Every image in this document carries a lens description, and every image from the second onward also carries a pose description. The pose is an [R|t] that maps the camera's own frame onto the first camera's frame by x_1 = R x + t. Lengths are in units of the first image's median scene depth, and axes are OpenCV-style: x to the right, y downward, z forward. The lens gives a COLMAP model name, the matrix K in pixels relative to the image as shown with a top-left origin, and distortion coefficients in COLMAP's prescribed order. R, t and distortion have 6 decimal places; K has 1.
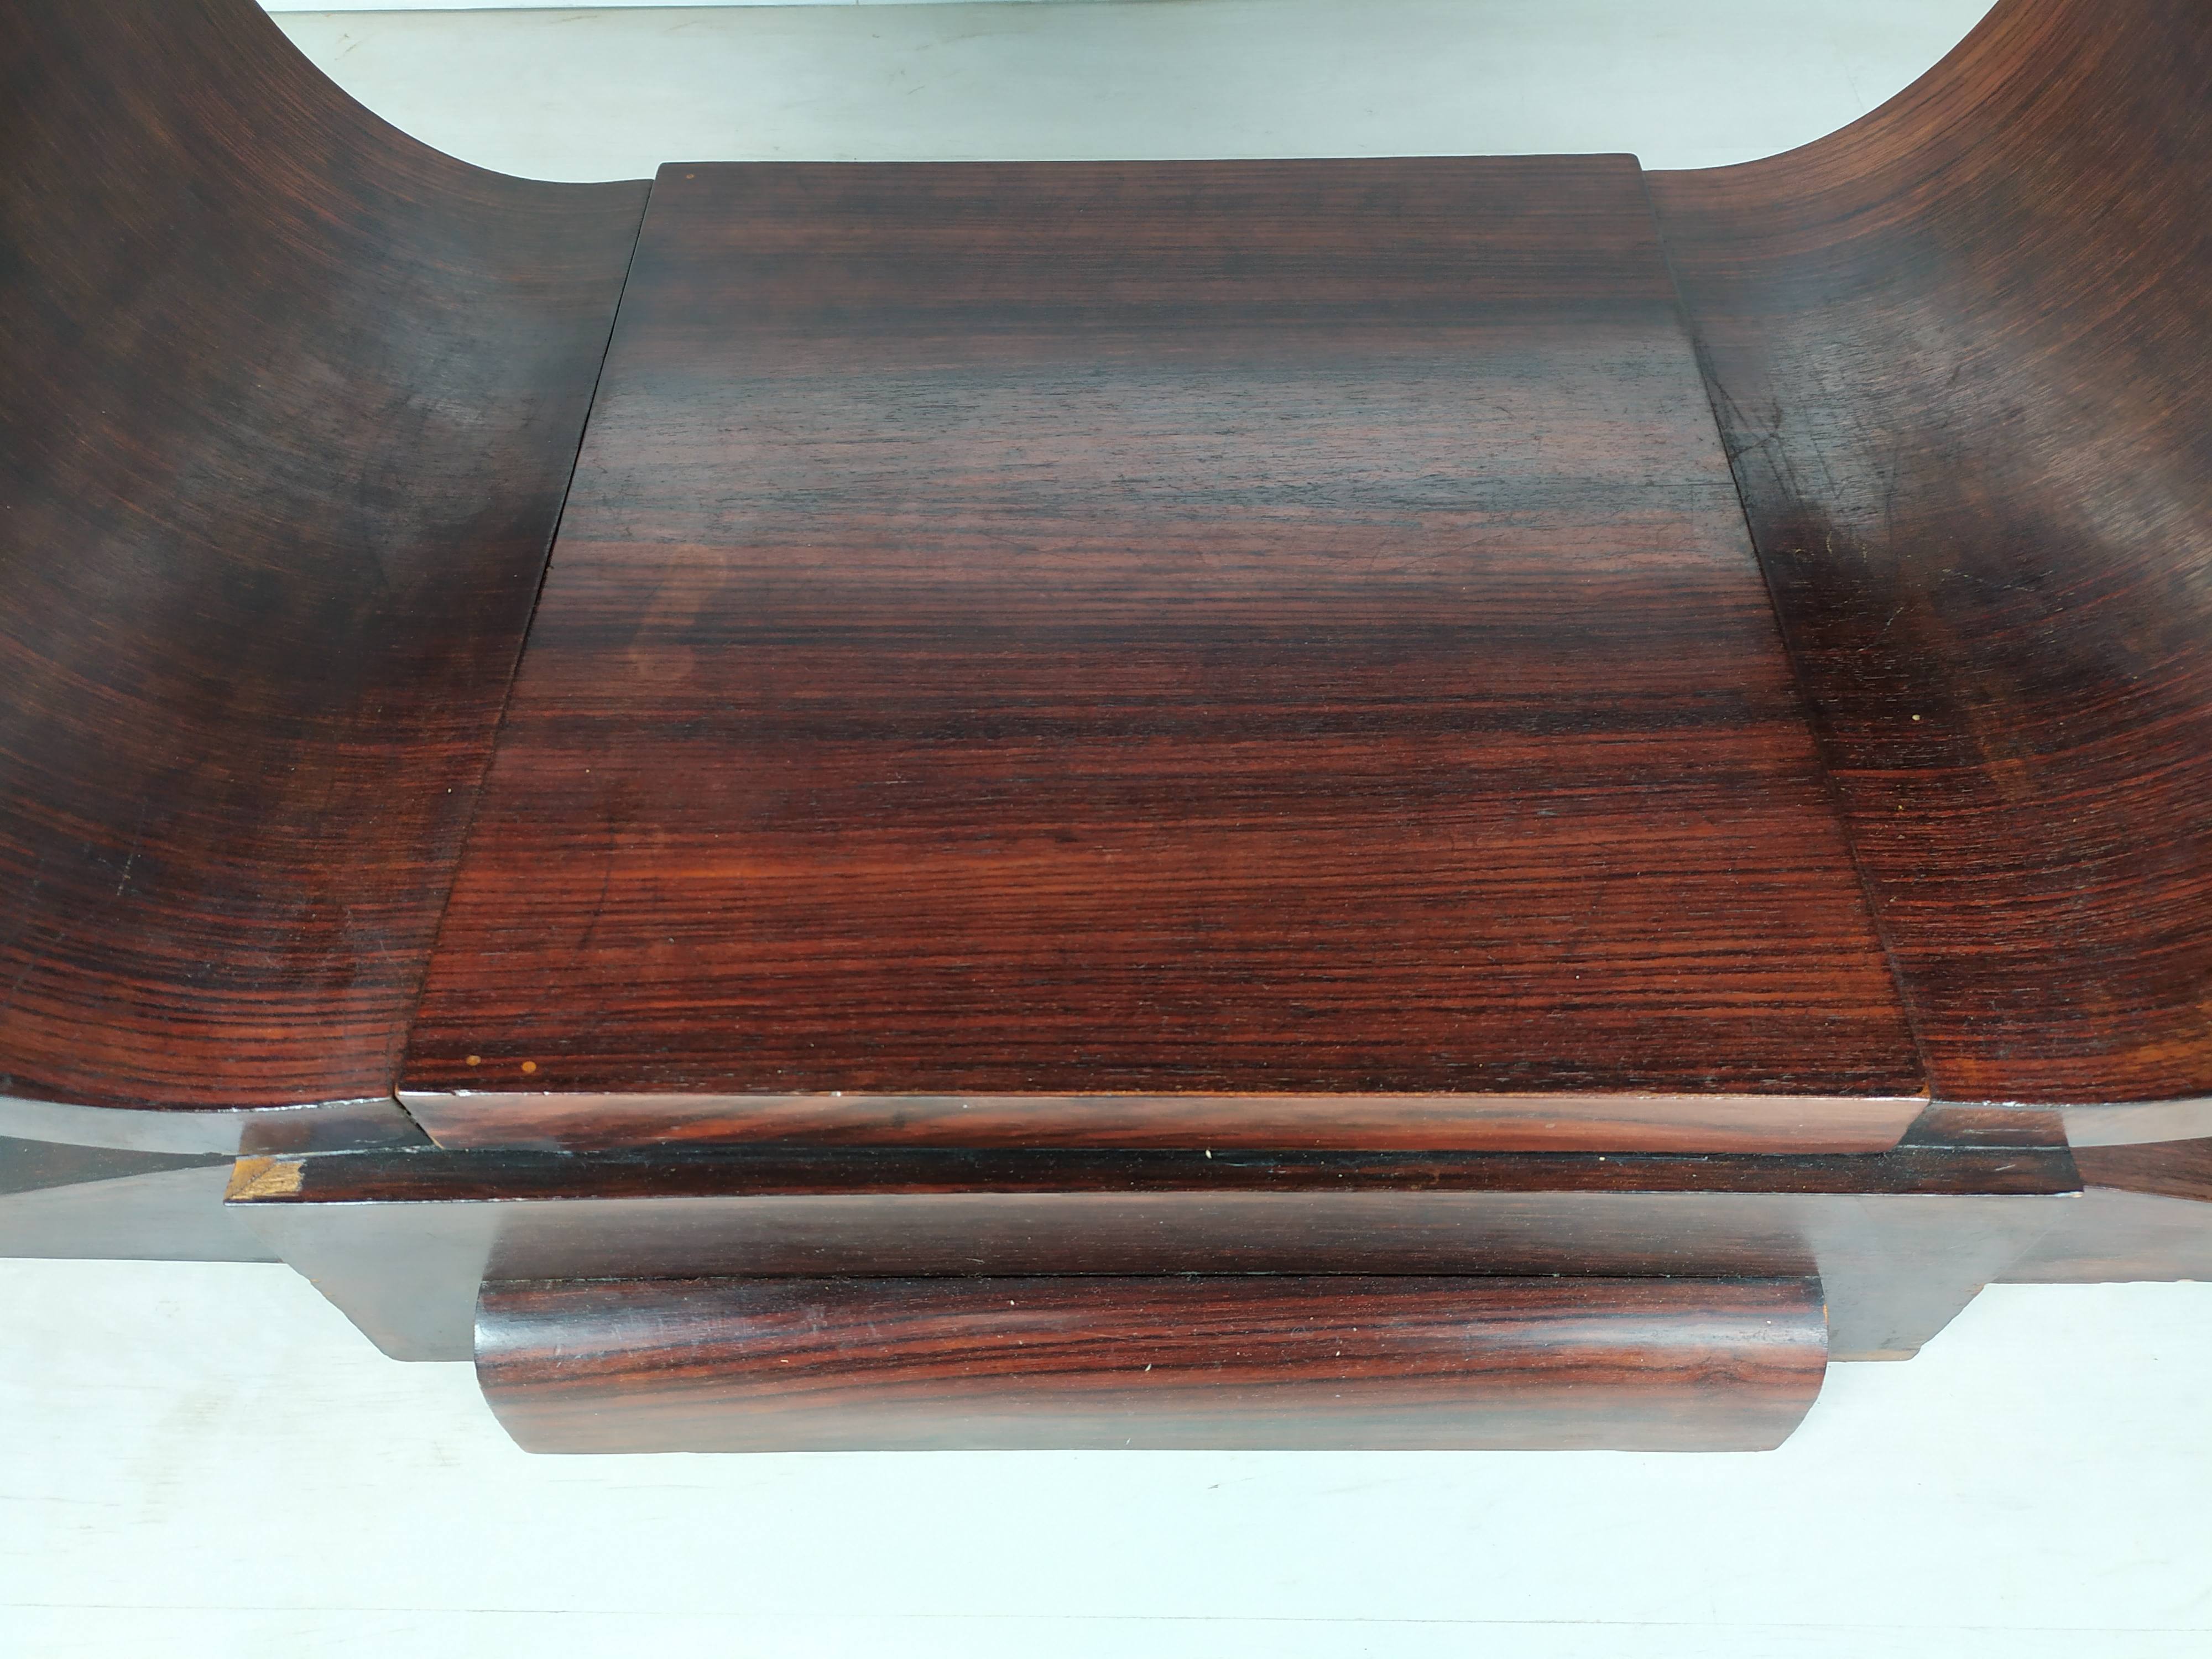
lens RADIAL K [[1680.3, 0, 1116.7], [0, 1680.3, 827.6], [0, 0, 1]] dist [0.042794, -0.049587]
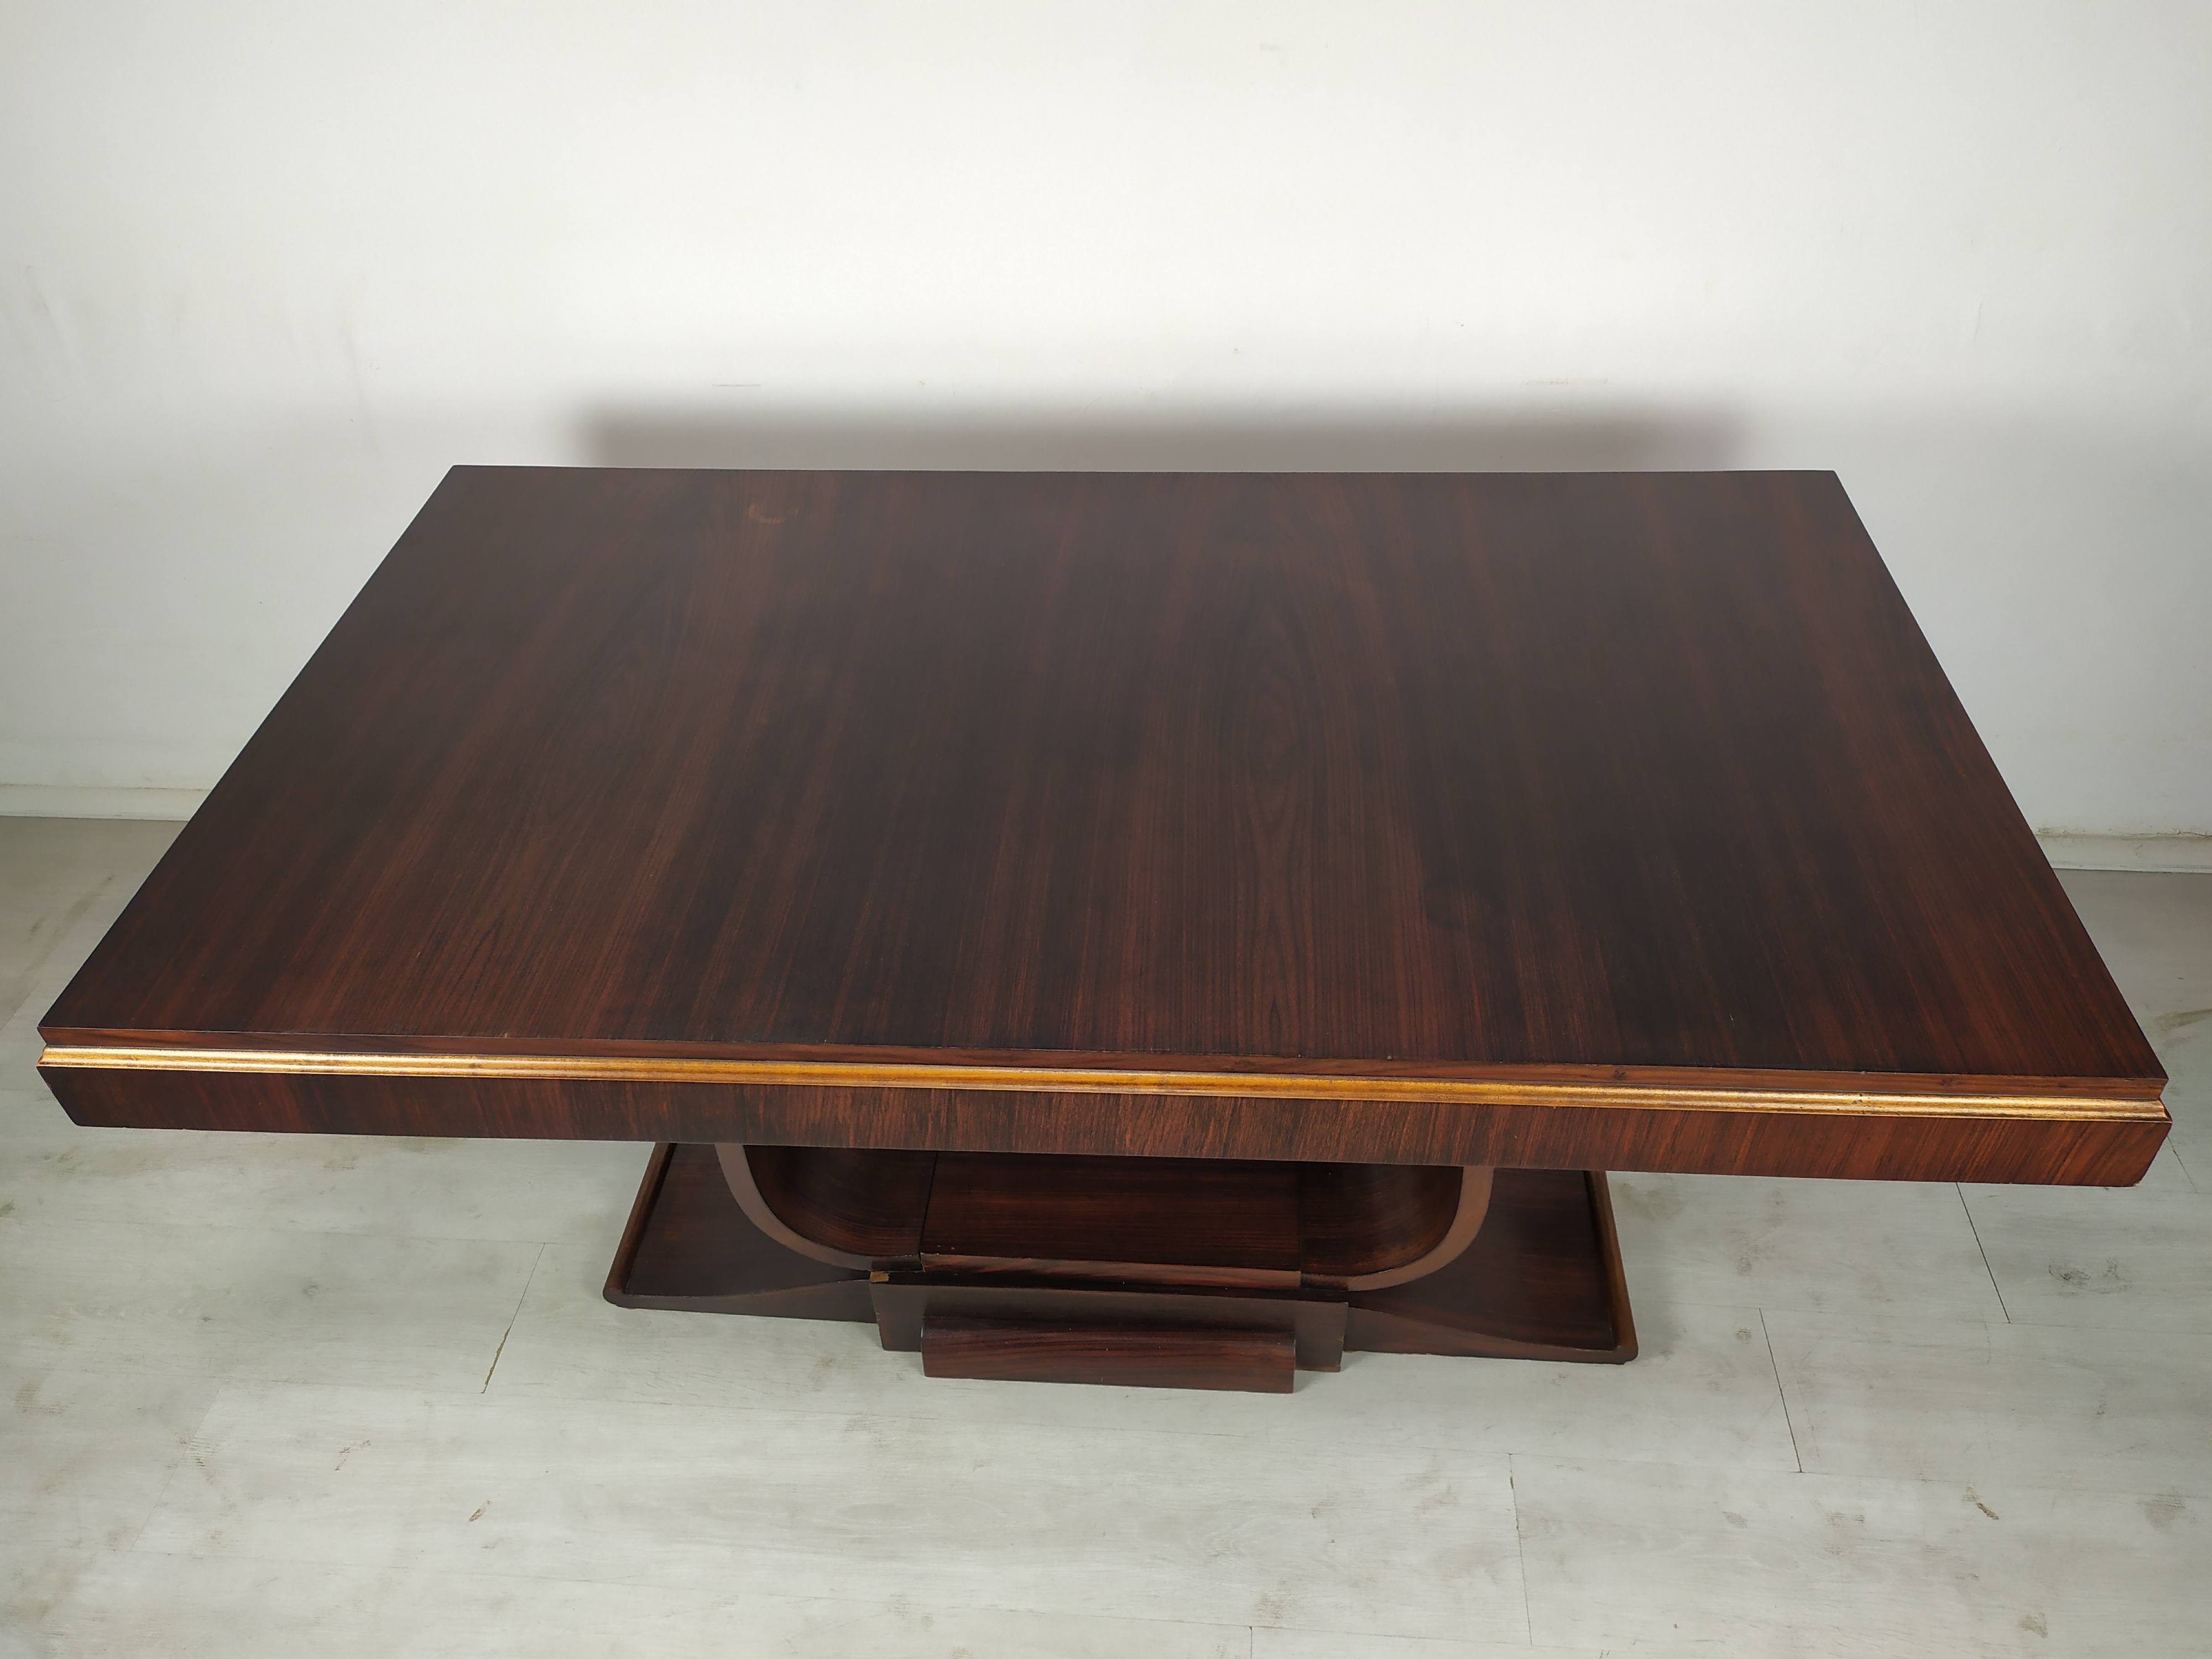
lens RADIAL K [[1680.3, 0, 1102.0], [0, 1680.3, 836.2], [0, 0, 1]] dist [0.042794, -0.049587]
pose [[0.997947, 0.032251, -0.055325, 0.176131], [-0.043751, 0.974231, -0.221268, 0.052443], [0.046763, 0.223234, 0.973643, -2.813716]]
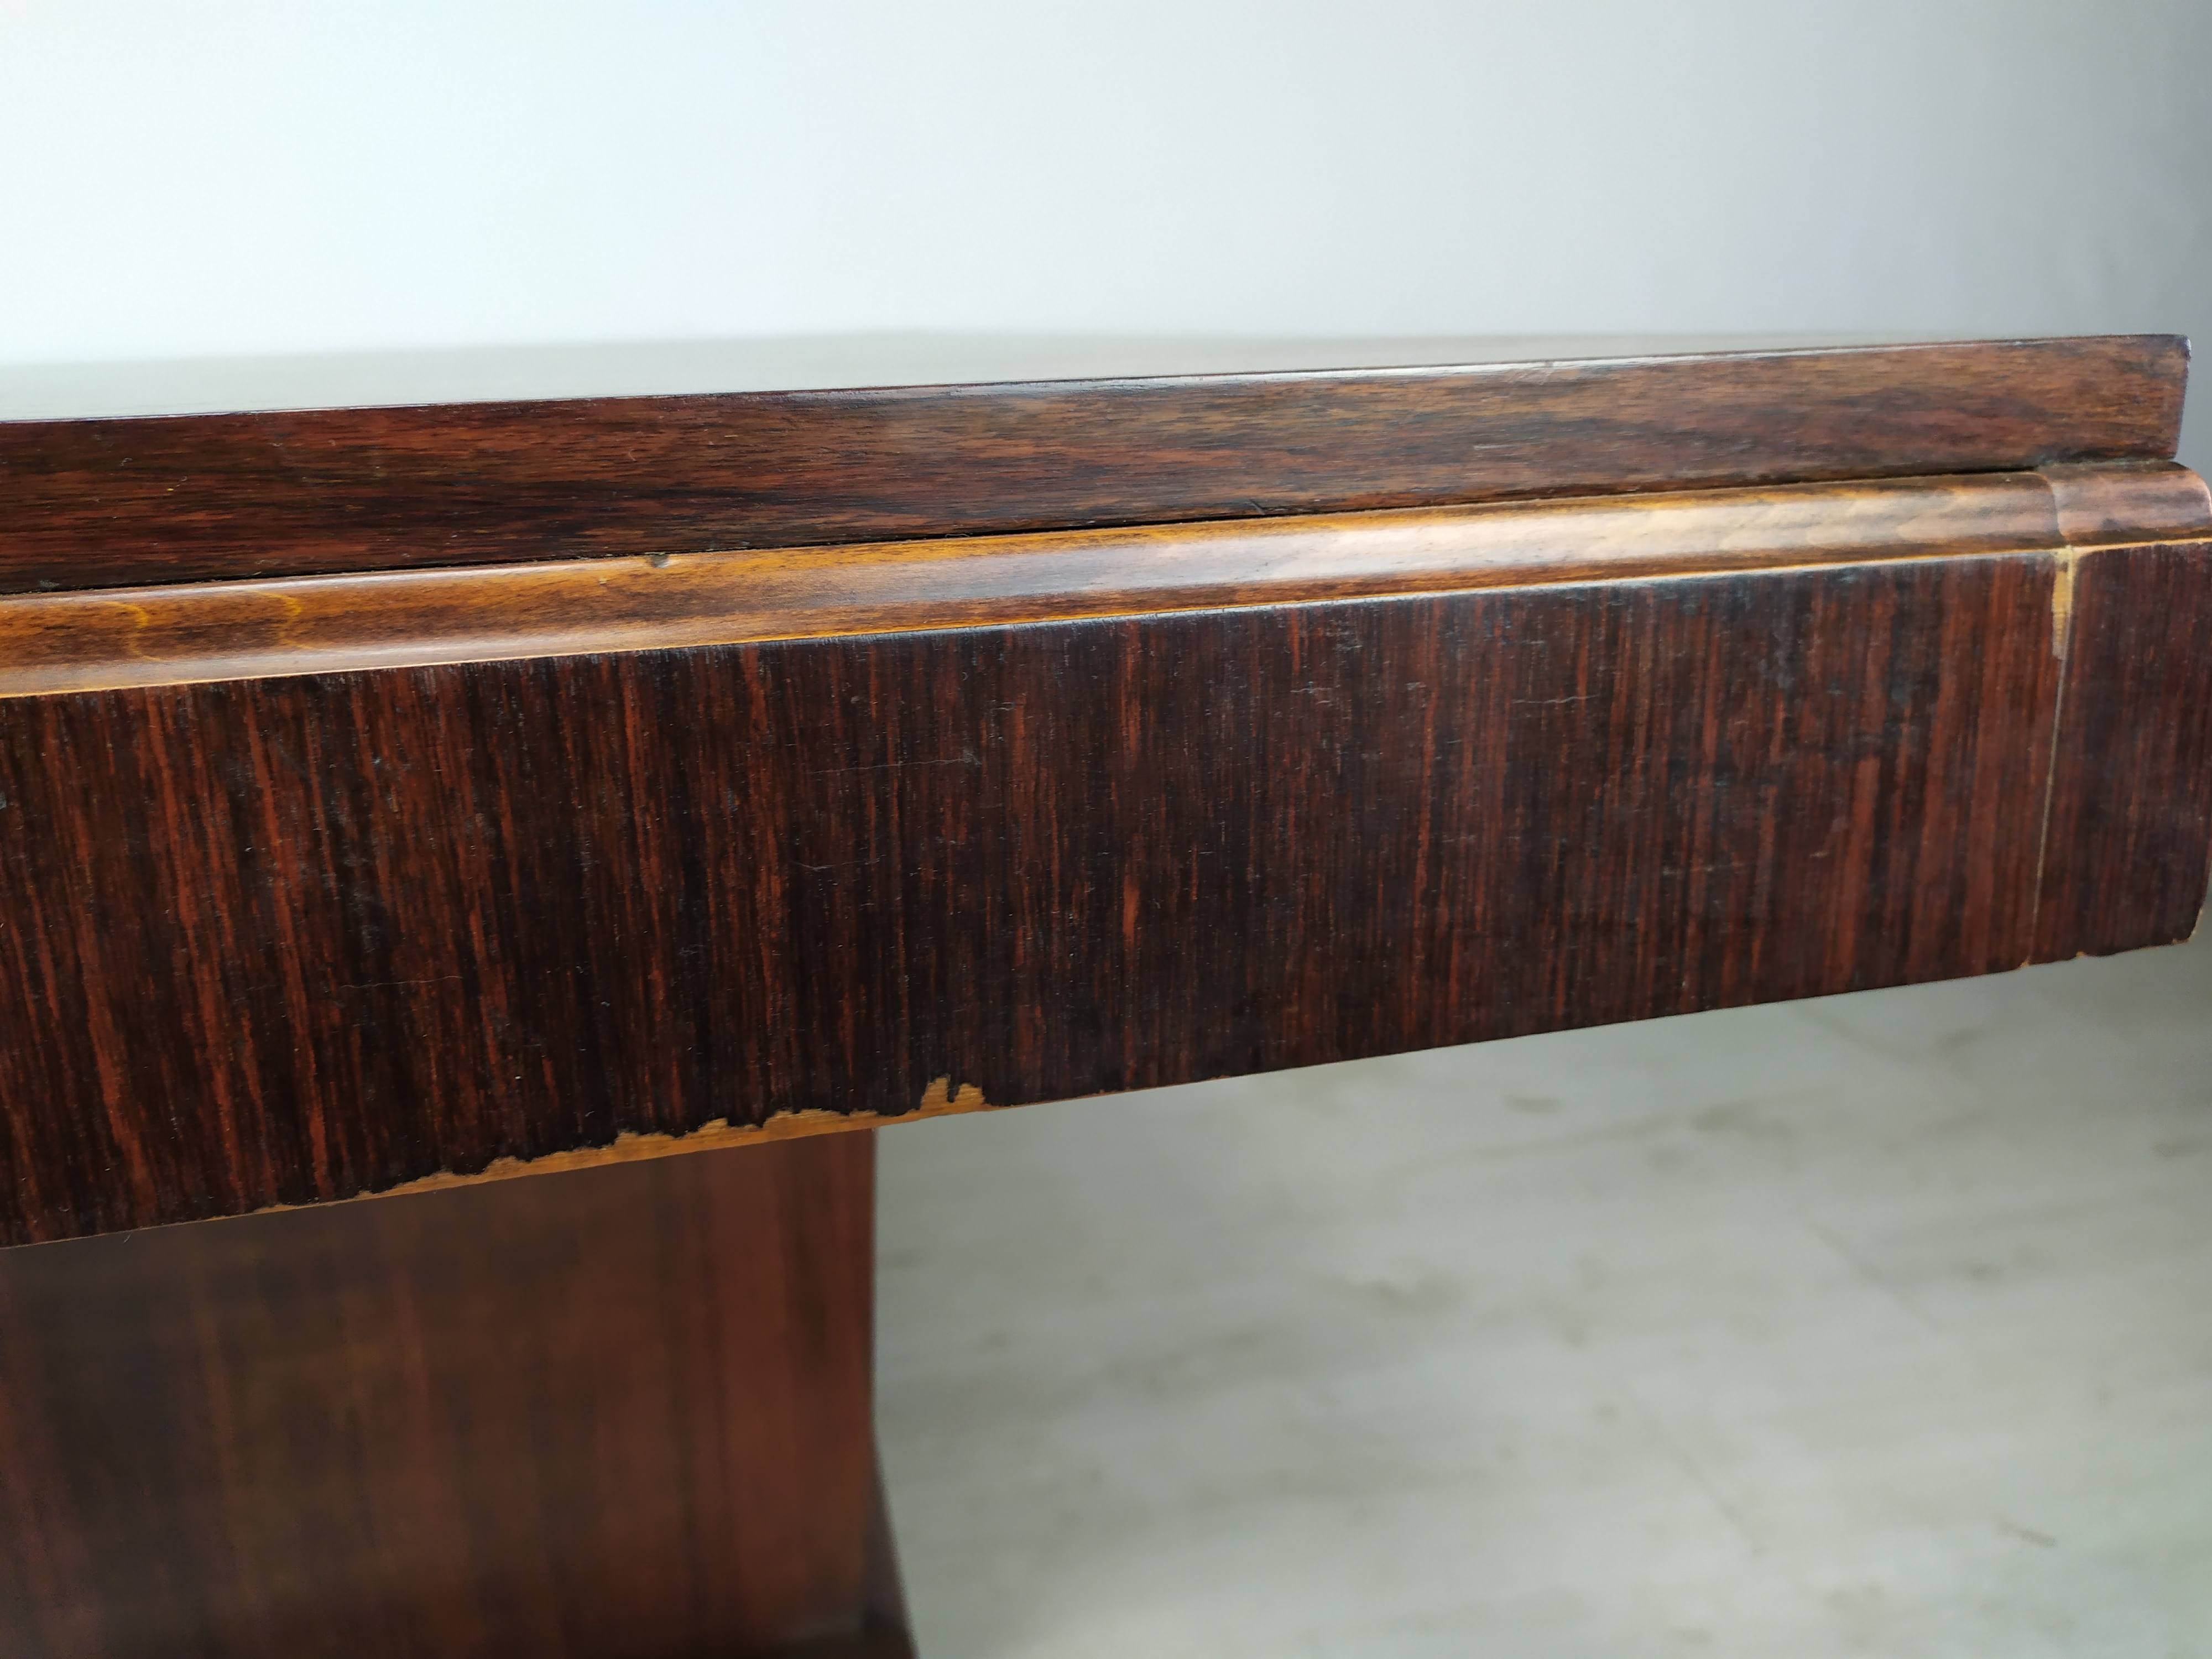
lens RADIAL K [[1722.1, 0, 1136.5], [0, 1722.1, 805.9], [0, 0, 1]] dist [0.007753, -0.015540]
pose [[0.974838, -0.065204, 0.213166, 0.309497], [0.182543, 0.782352, -0.595486, 0.912749], [-0.127942, 0.619414, 0.774569, -1.167945]]
